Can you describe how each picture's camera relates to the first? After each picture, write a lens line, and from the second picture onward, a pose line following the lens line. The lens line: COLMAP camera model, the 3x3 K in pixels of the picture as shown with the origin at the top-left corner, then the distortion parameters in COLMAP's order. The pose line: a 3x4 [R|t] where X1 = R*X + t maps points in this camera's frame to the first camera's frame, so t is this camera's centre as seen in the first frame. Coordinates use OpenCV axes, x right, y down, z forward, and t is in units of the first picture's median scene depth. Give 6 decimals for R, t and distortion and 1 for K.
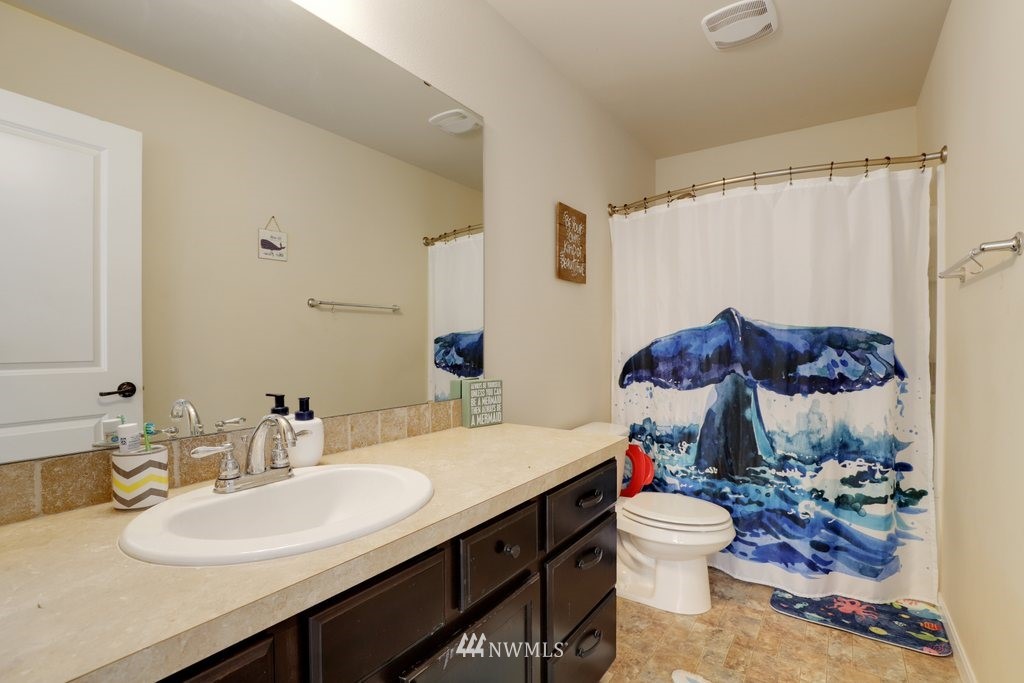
lens RADIAL K [[476.6, 0, 511.5], [0, 476.6, 346.8], [0, 0, 1]] dist [-0.026888, 0.002003]
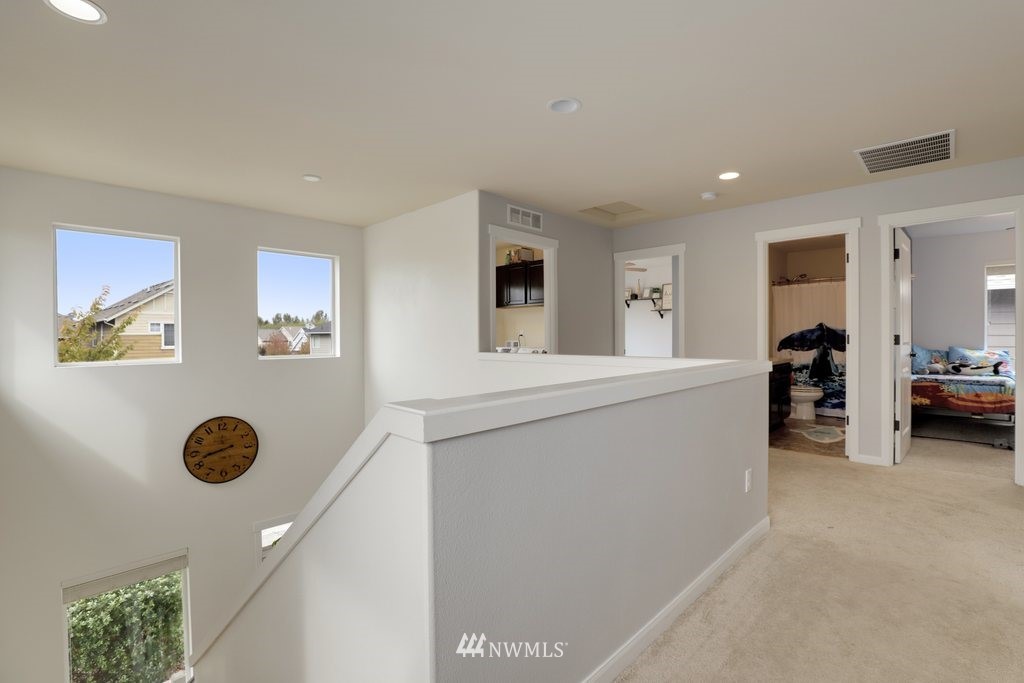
lens RADIAL K [[476.6, 0, 516.0], [0, 476.6, 336.0], [0, 0, 1]] dist [-0.026888, 0.002003]
pose [[0.987901, -0.003938, -0.155034, -0.940238], [0.004953, 0.999969, 0.006158, -0.026633], [0.155005, -0.006852, 0.987890, -2.136331]]
